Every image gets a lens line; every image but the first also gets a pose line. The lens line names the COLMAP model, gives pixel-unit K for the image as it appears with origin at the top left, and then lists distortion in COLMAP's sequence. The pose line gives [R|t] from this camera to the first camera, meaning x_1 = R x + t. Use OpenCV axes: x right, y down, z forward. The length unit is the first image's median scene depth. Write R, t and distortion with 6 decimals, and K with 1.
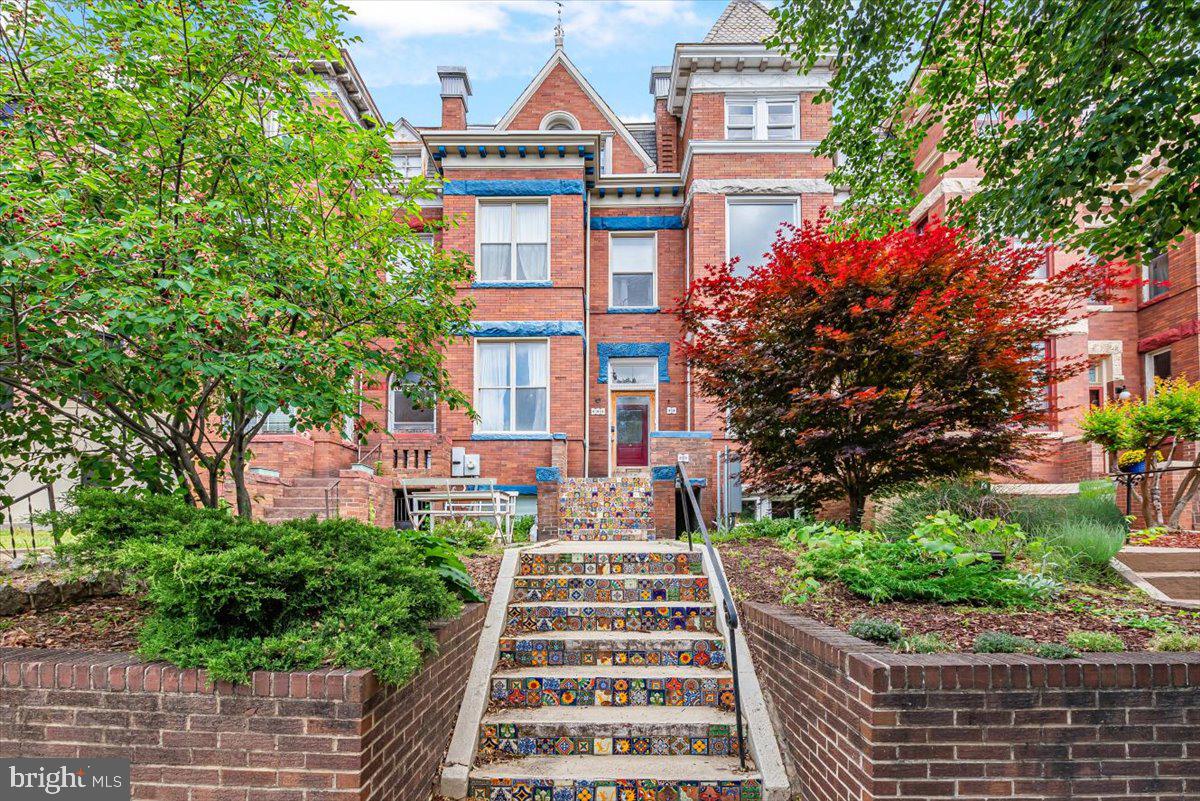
lens RADIAL K [[555.8, 0, 598.1], [0, 555.8, 385.2], [0, 0, 1]] dist [-0.000175, -0.000007]
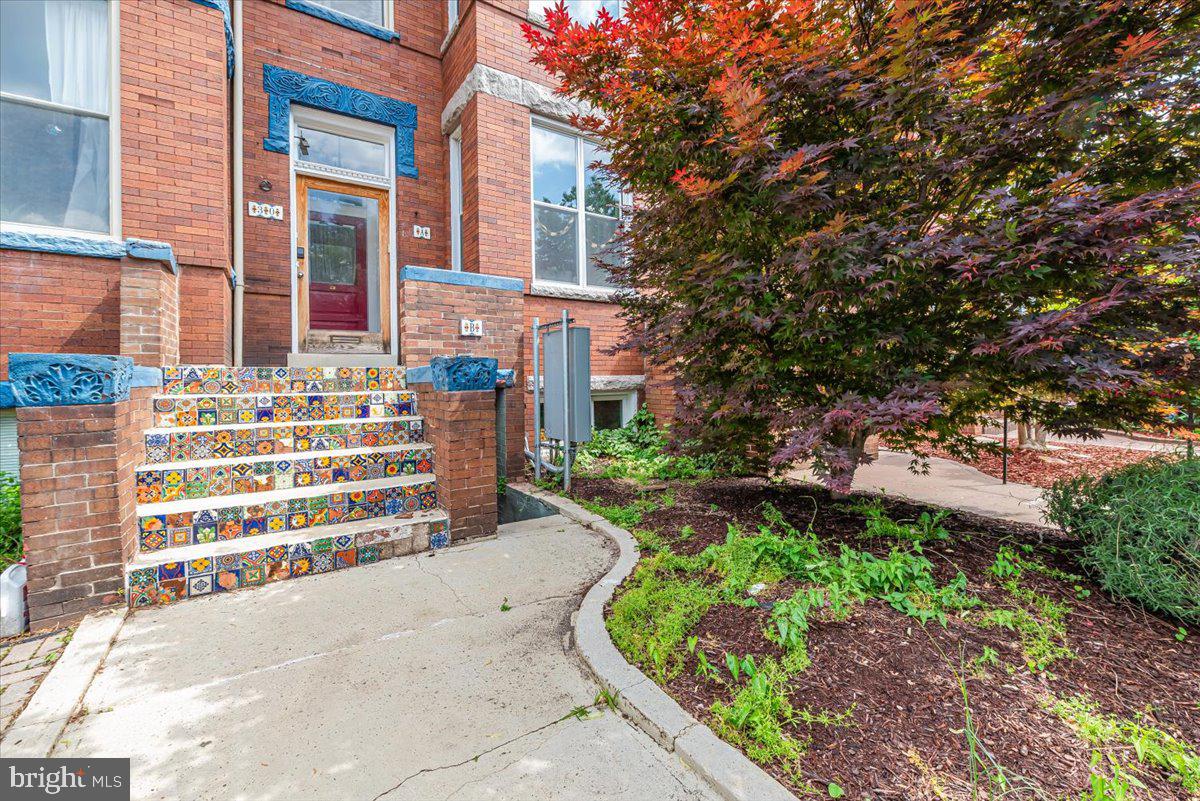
lens RADIAL K [[555.8, 0, 598.1], [0, 555.8, 385.2], [0, 0, 1]] dist [-0.000175, -0.000007]
pose [[0.849536, -0.003296, 0.527520, -0.010110], [-0.137718, 0.963918, 0.227807, 0.044206], [-0.509237, -0.266179, 0.818429, 0.441867]]
